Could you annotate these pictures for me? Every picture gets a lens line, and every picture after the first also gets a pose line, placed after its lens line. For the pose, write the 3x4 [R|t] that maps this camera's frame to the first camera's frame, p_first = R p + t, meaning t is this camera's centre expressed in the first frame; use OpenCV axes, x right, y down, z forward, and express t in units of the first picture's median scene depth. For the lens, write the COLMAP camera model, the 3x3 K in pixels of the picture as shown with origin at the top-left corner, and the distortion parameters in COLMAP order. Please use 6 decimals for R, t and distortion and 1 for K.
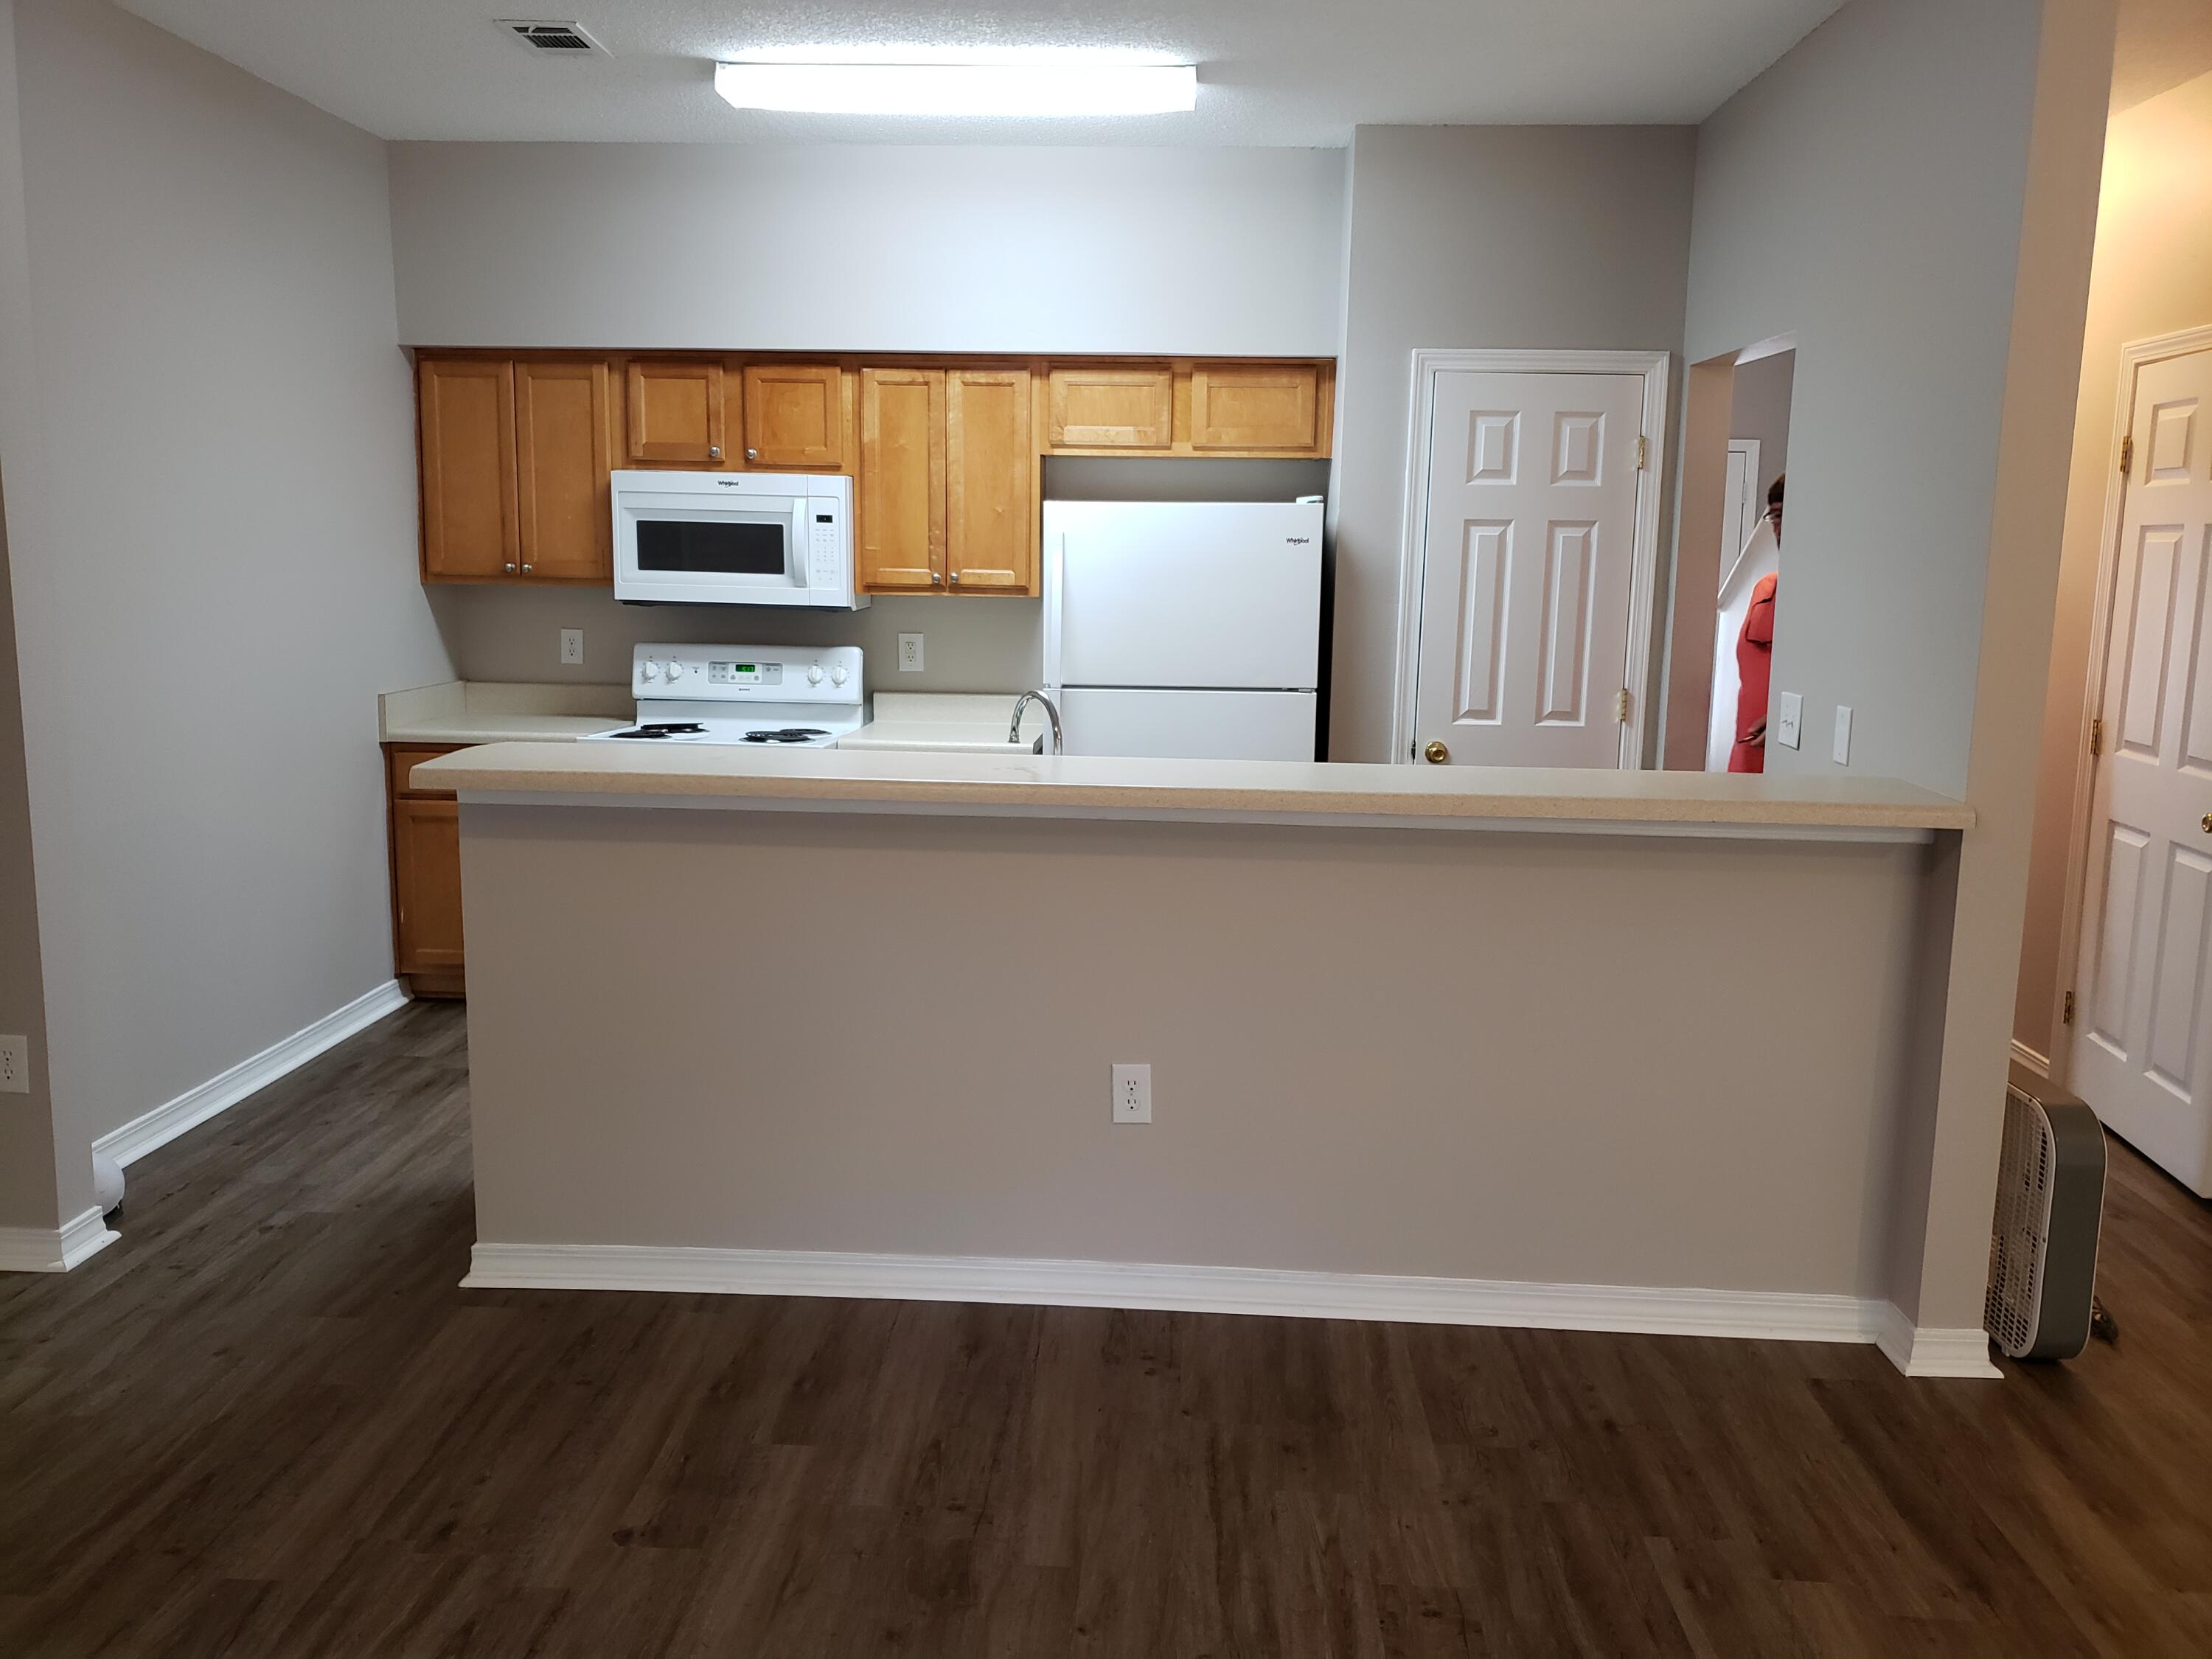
lens RADIAL K [[1730.7, 0, 1103.0], [0, 1730.7, 797.1], [0, 0, 1]] dist [0.002780, 0.005644]
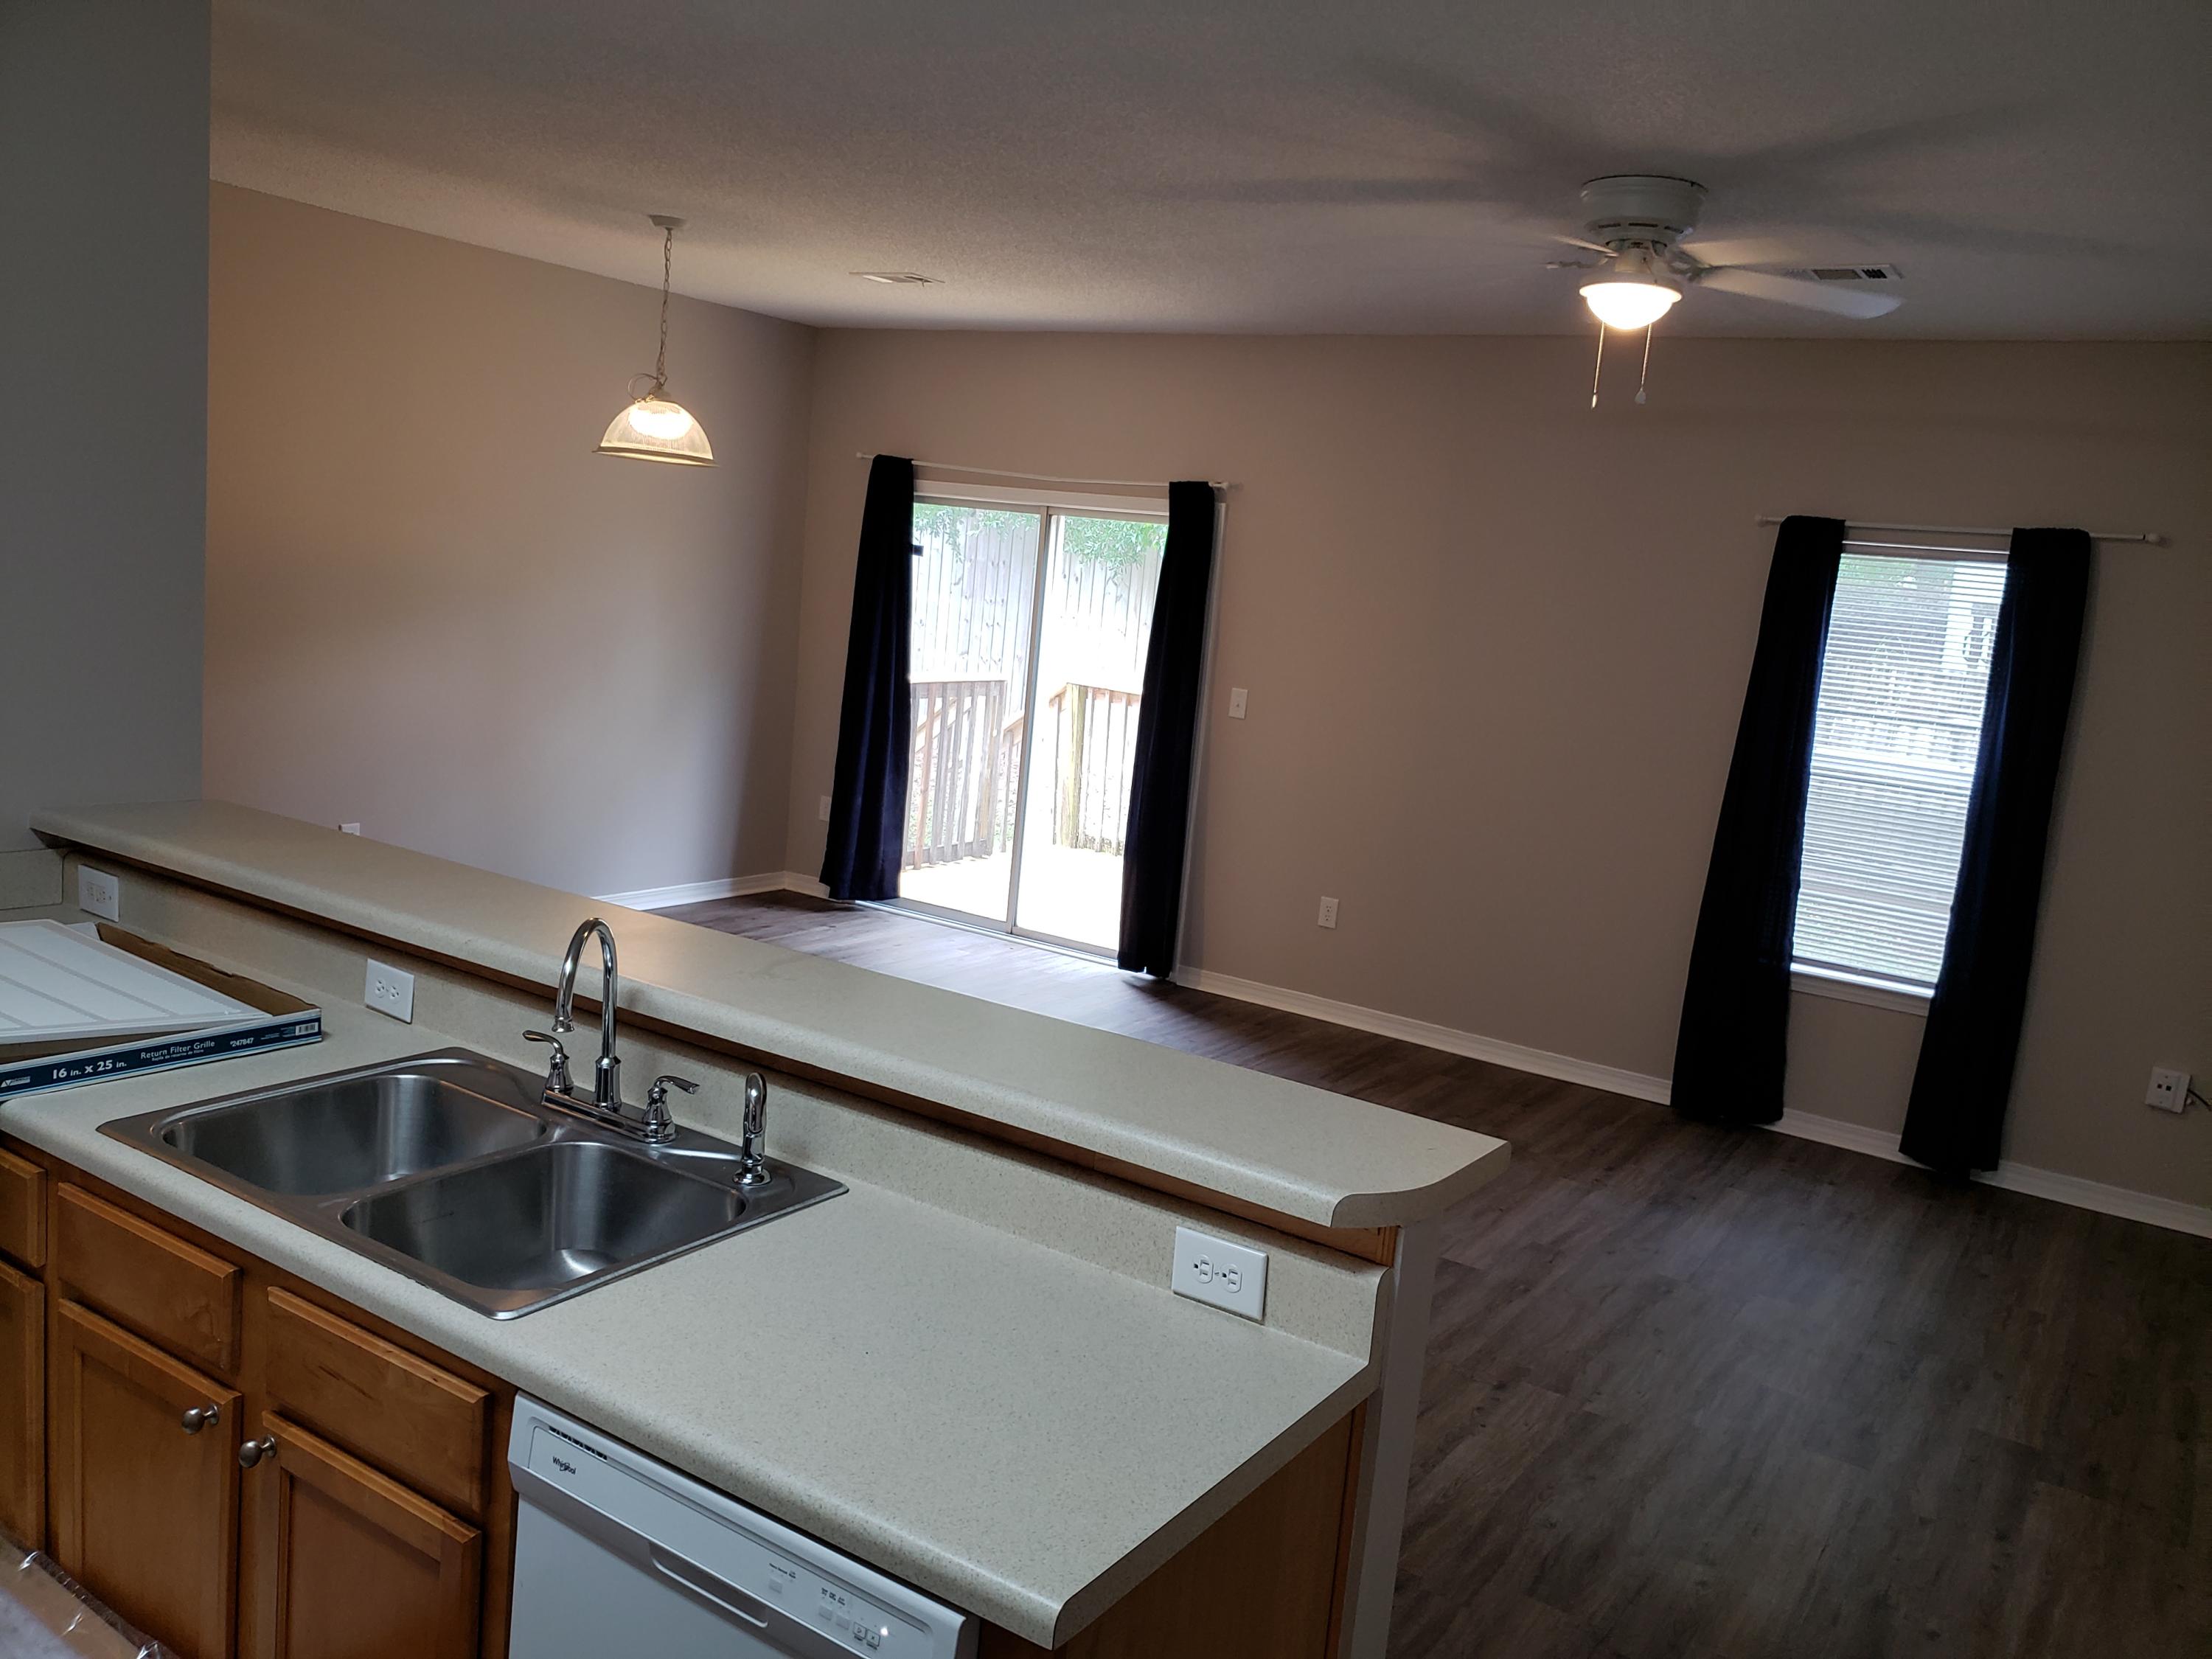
lens RADIAL K [[1703.0, 0, 1106.0], [0, 1703.0, 829.5], [0, 0, 1]] dist [0.119352, -0.317709]
pose [[-0.850032, -0.170739, 0.498291, -0.336776], [-0.030549, 0.960394, 0.276966, -0.187022], [-0.525844, 0.220207, -0.821582, 0.932017]]
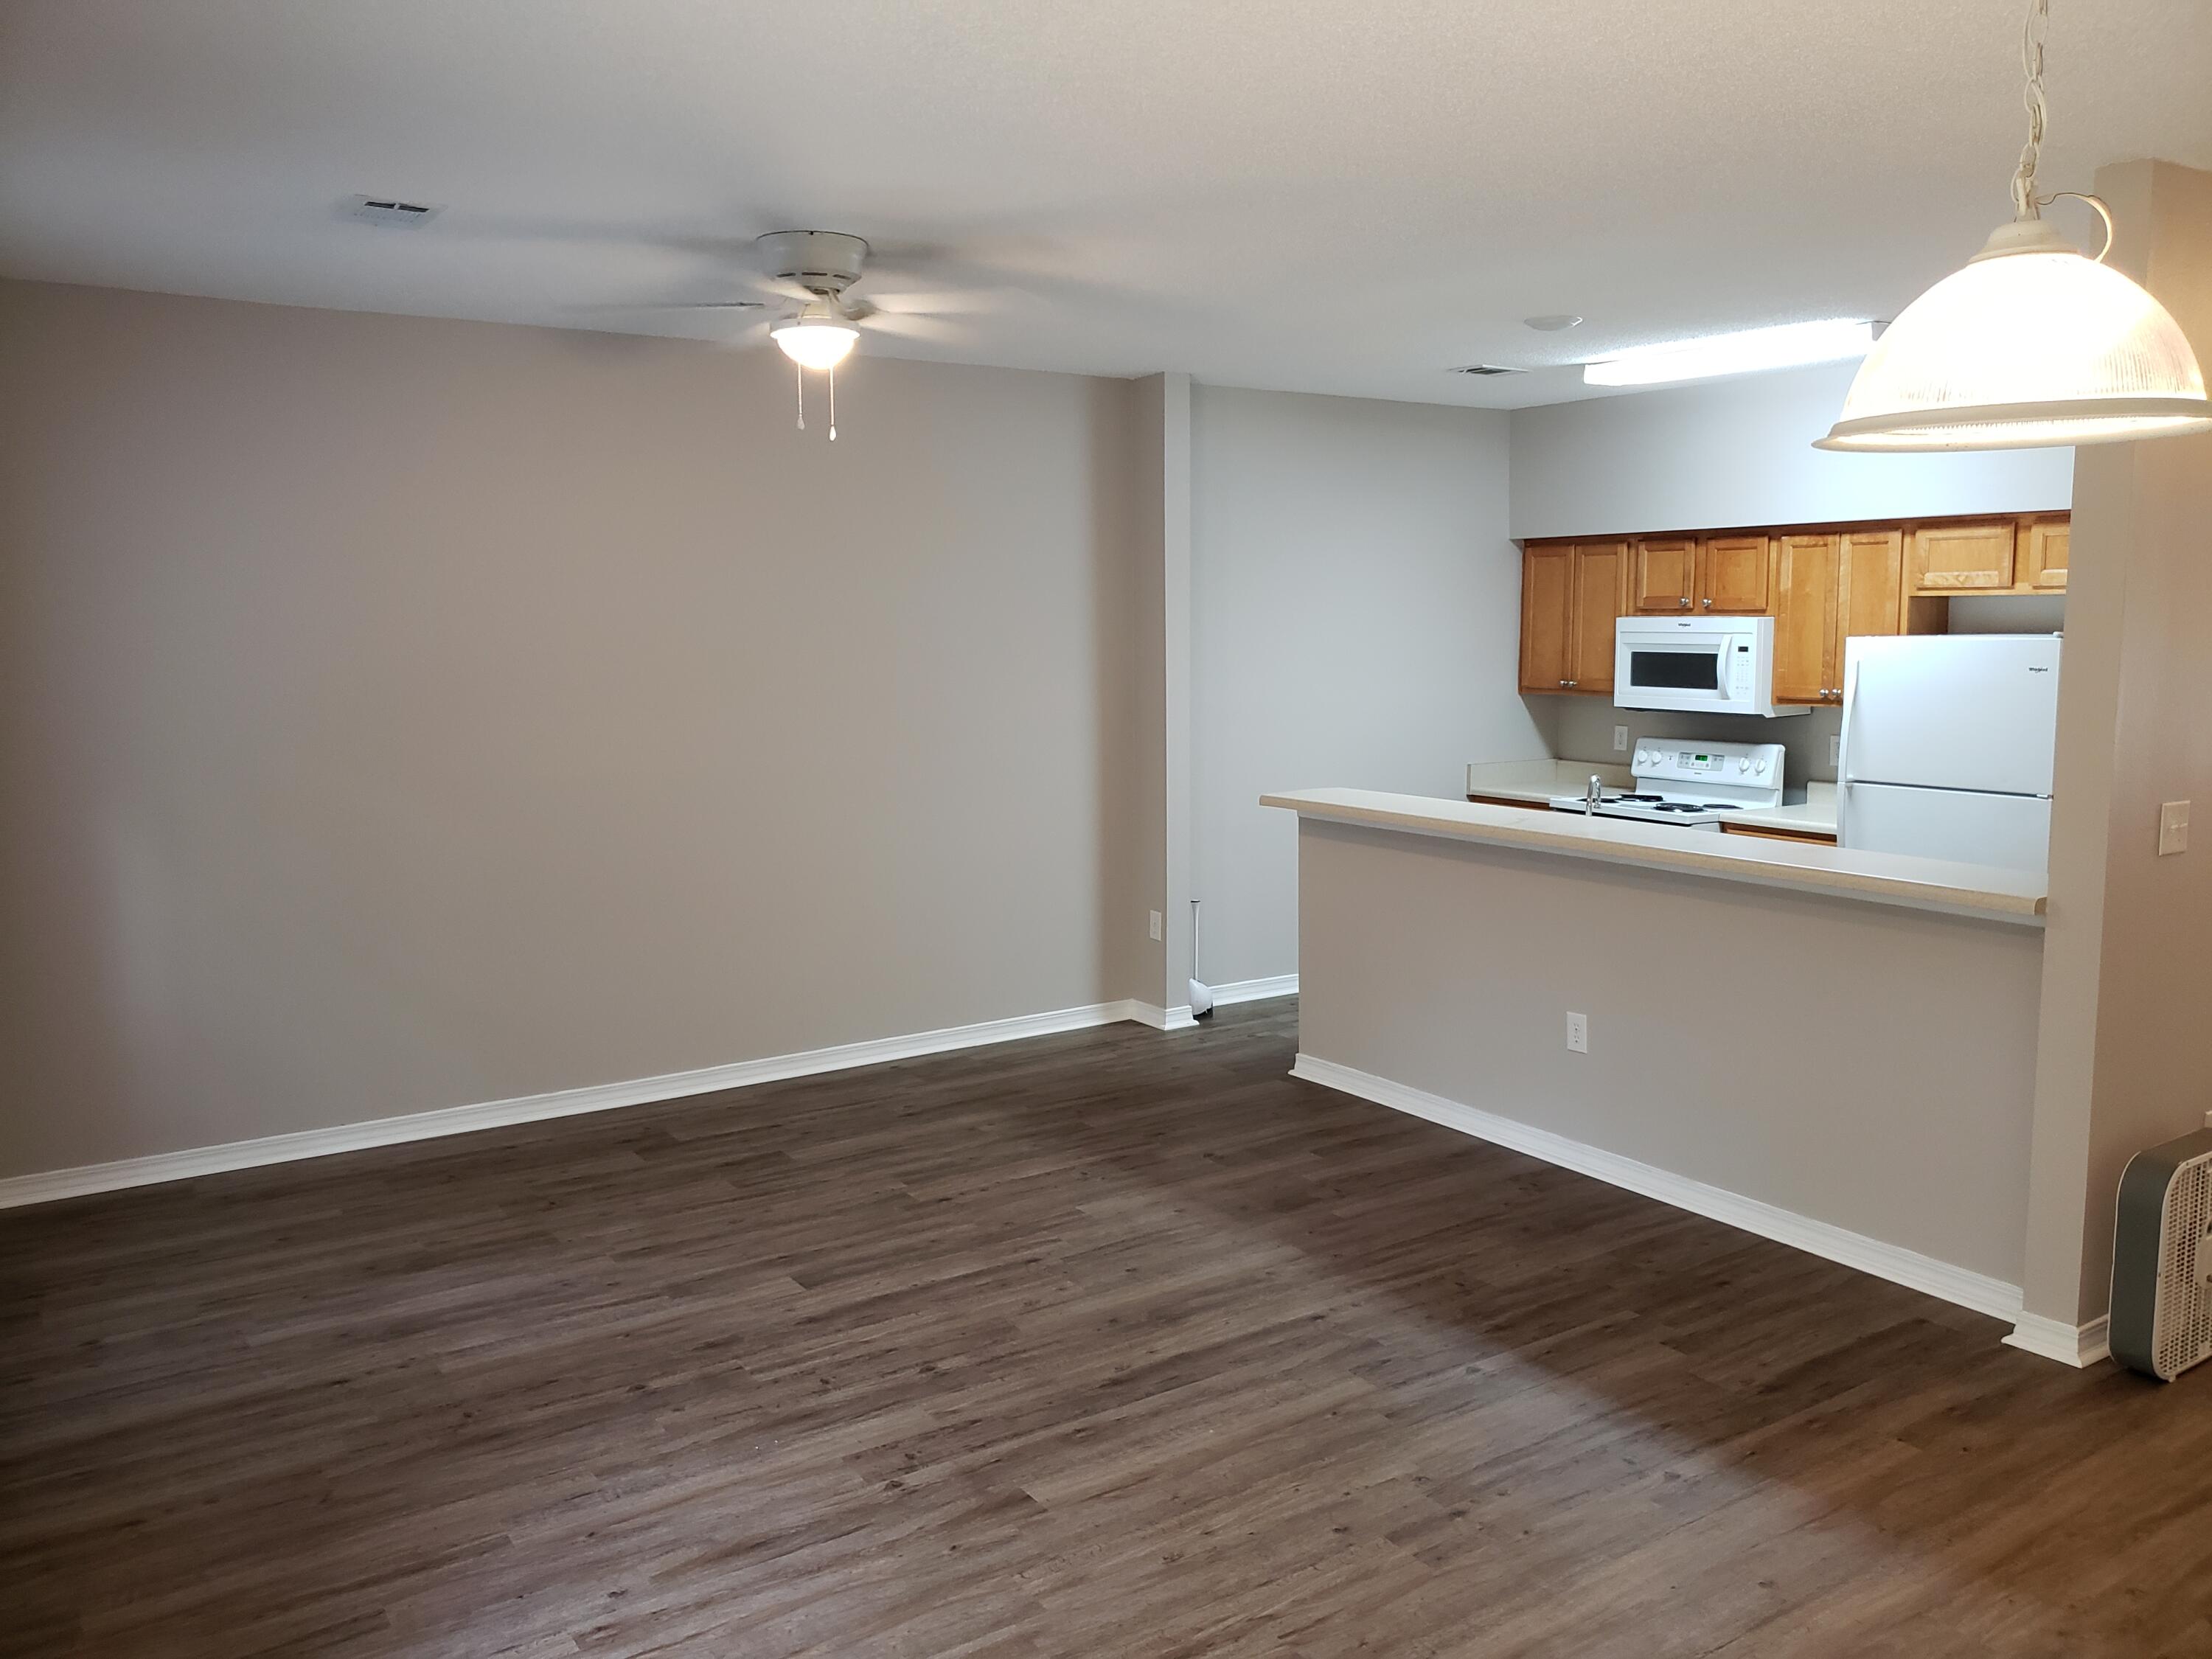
lens RADIAL K [[1703.0, 0, 1106.0], [0, 1703.0, 829.5], [0, 0, 1]] dist [0.119352, -0.317709]
pose [[0.593503, 0.076668, -0.801172, 0.624957], [-0.095565, 0.995123, 0.024434, -0.006912], [0.799138, 0.062062, 0.597935, -0.187438]]
